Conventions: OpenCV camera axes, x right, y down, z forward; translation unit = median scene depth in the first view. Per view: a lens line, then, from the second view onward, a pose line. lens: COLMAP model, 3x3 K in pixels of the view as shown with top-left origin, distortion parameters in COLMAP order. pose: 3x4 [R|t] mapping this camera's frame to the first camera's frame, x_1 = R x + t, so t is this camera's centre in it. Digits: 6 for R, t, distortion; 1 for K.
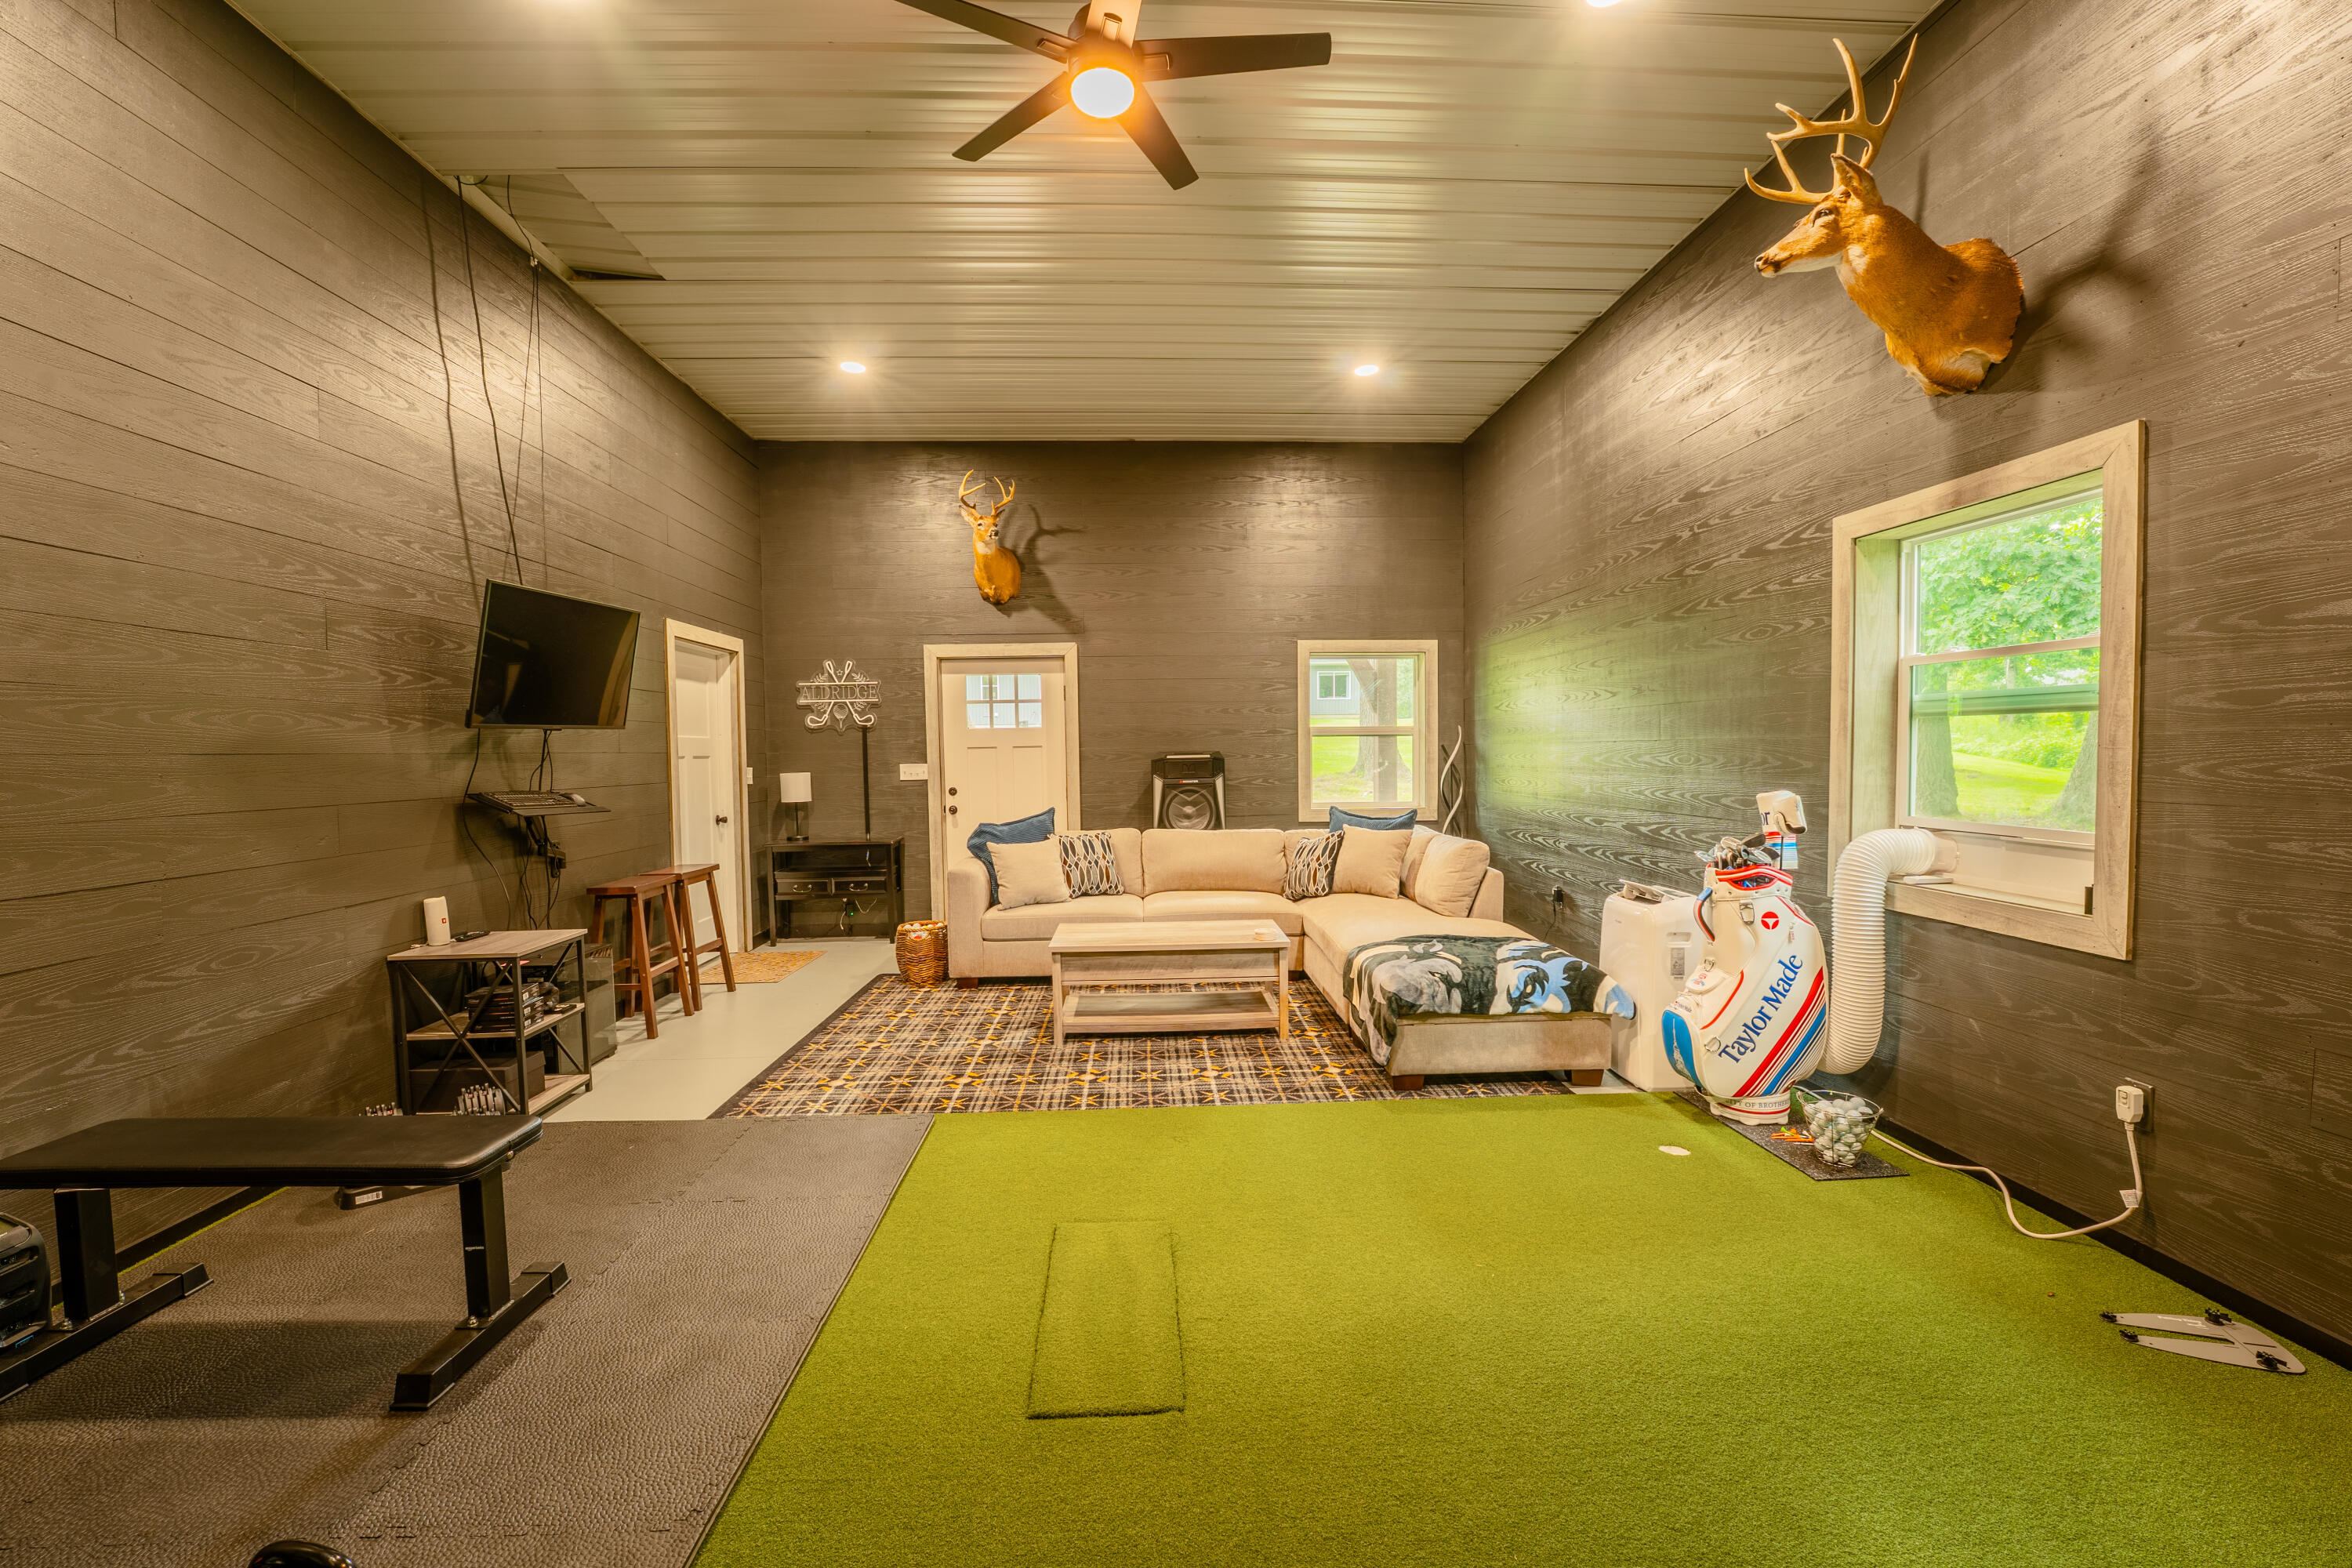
lens RADIAL K [[962.5, 0, 1179.2], [0, 962.5, 797.0], [0, 0, 1]] dist [-0.021005, 0.001635]
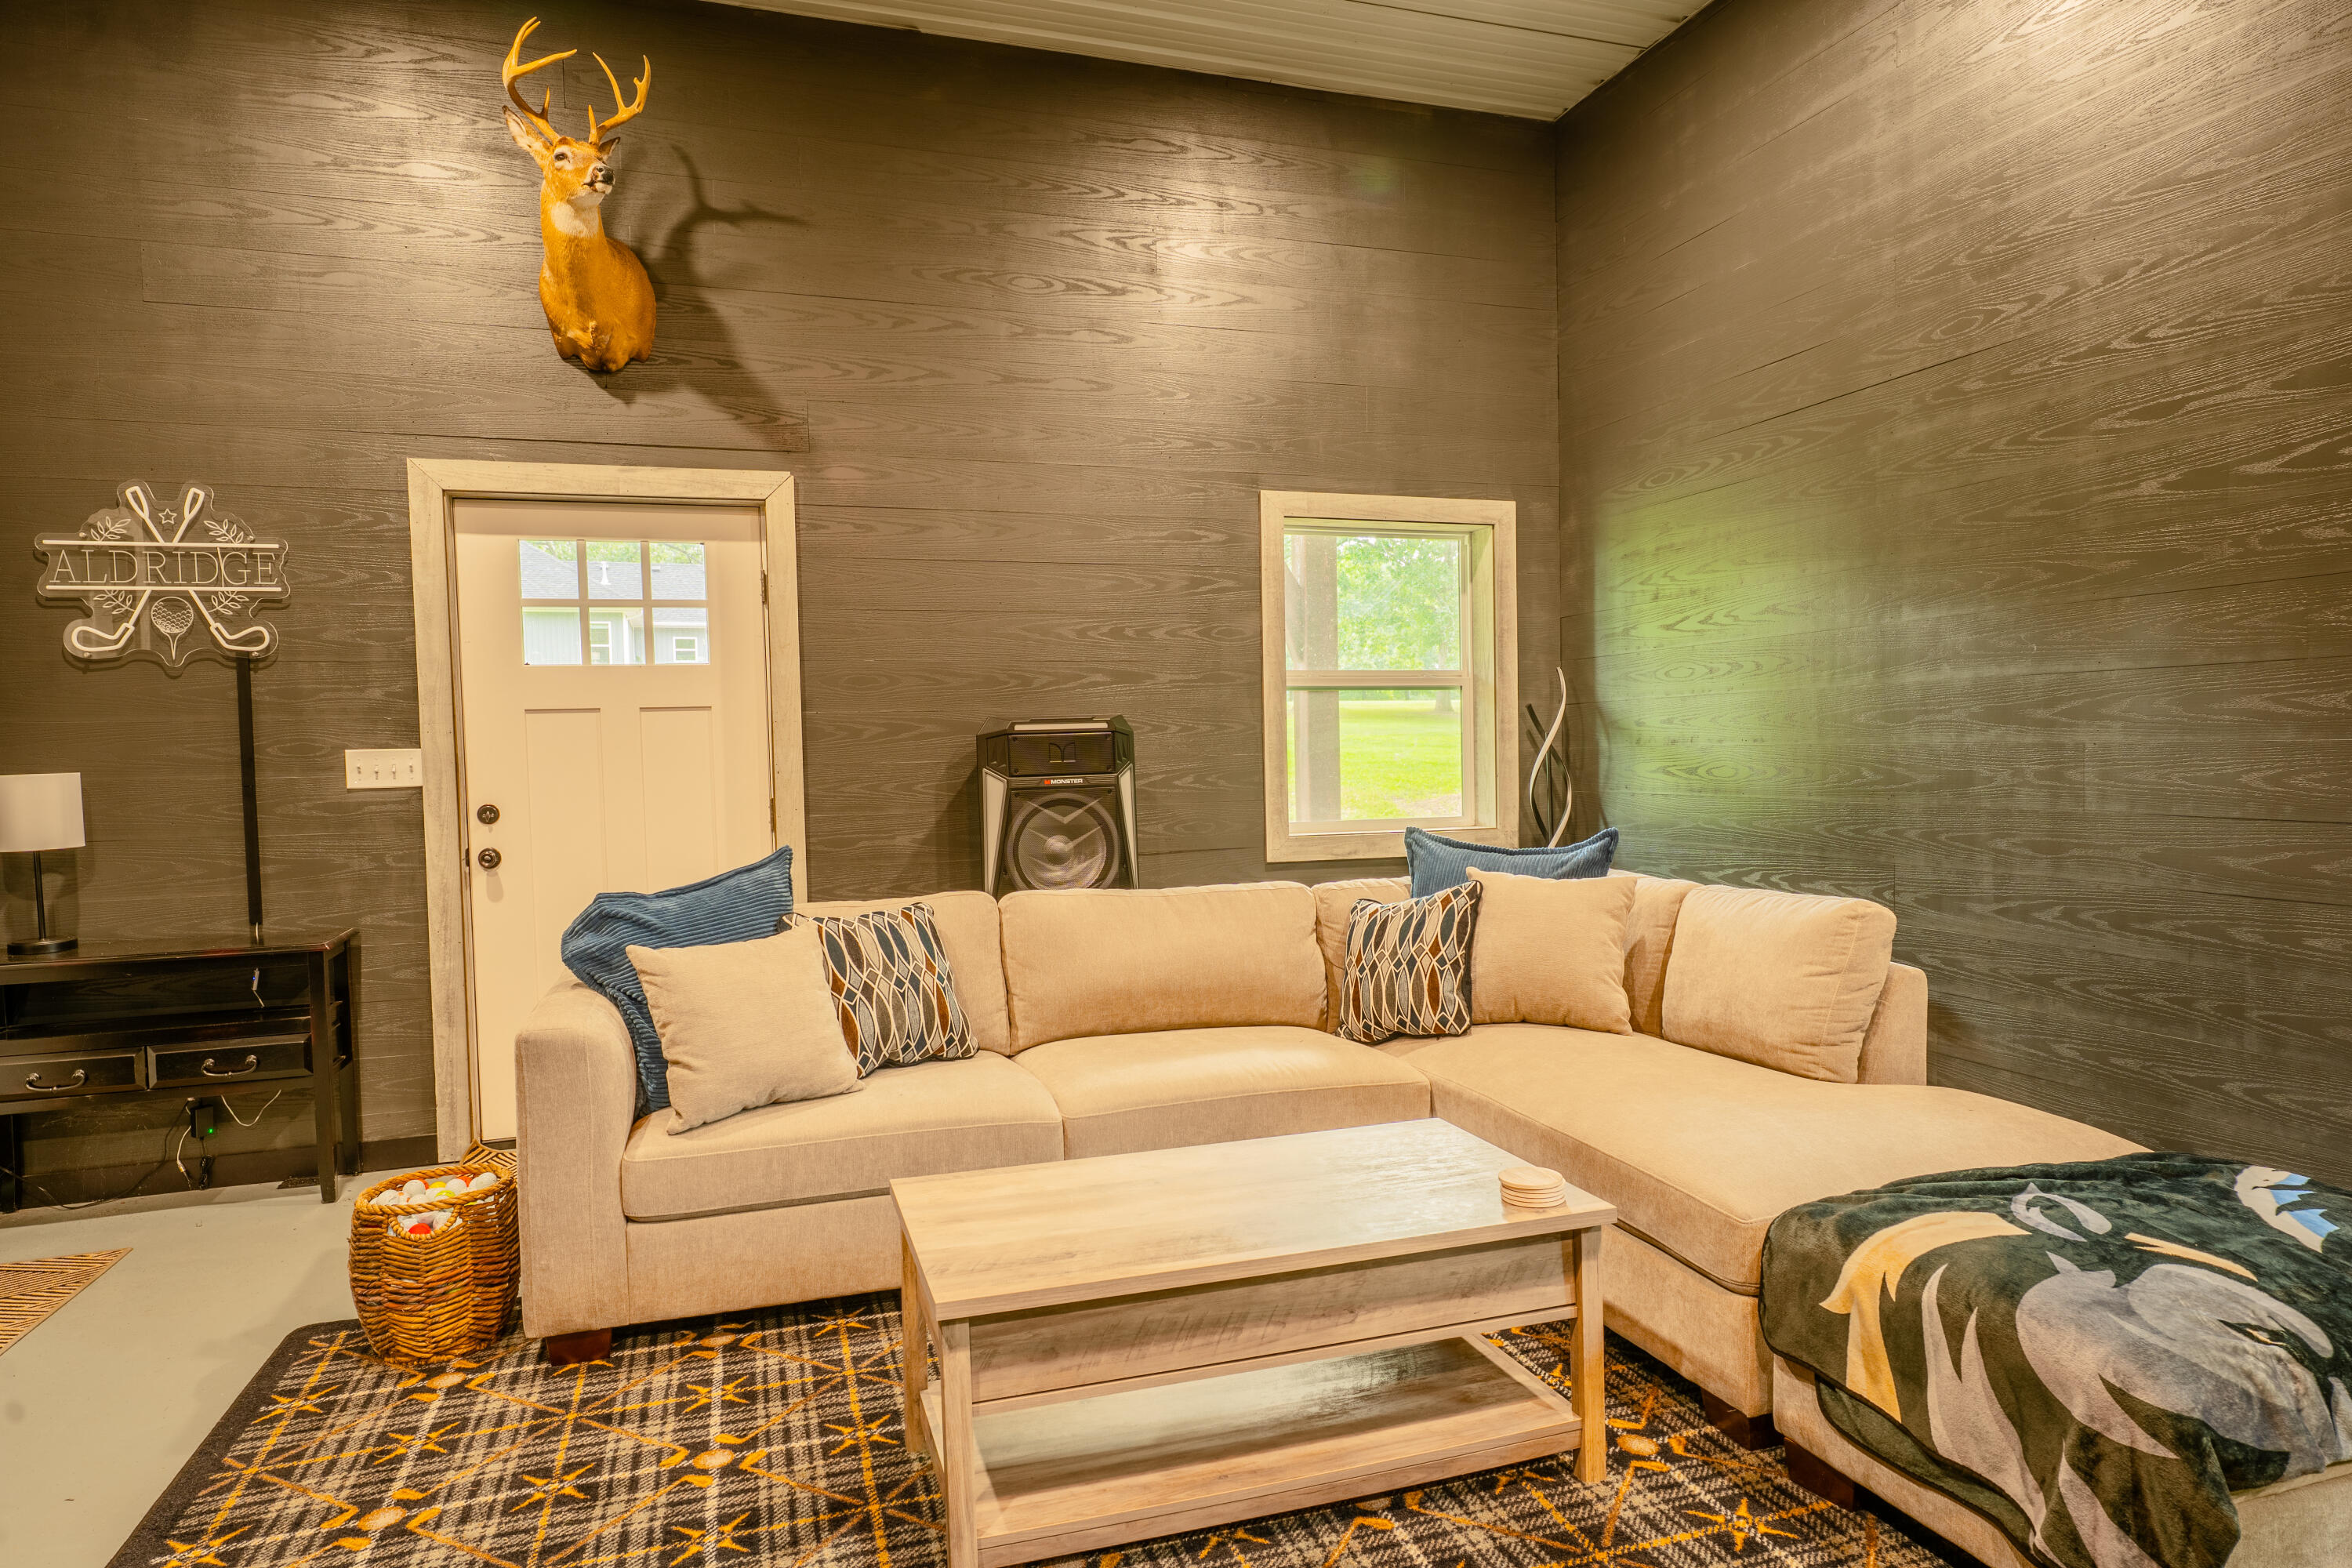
lens RADIAL K [[1403.5, 0, 1180.8], [0, 1403.5, 792.1], [0, 0, 1]] dist [0.018840, -0.006398]
pose [[0.964458, -0.016410, 0.263725, -0.109545], [0.021684, 0.999619, -0.017100, 0.001303], [-0.263343, 0.022211, 0.964446, 0.337509]]
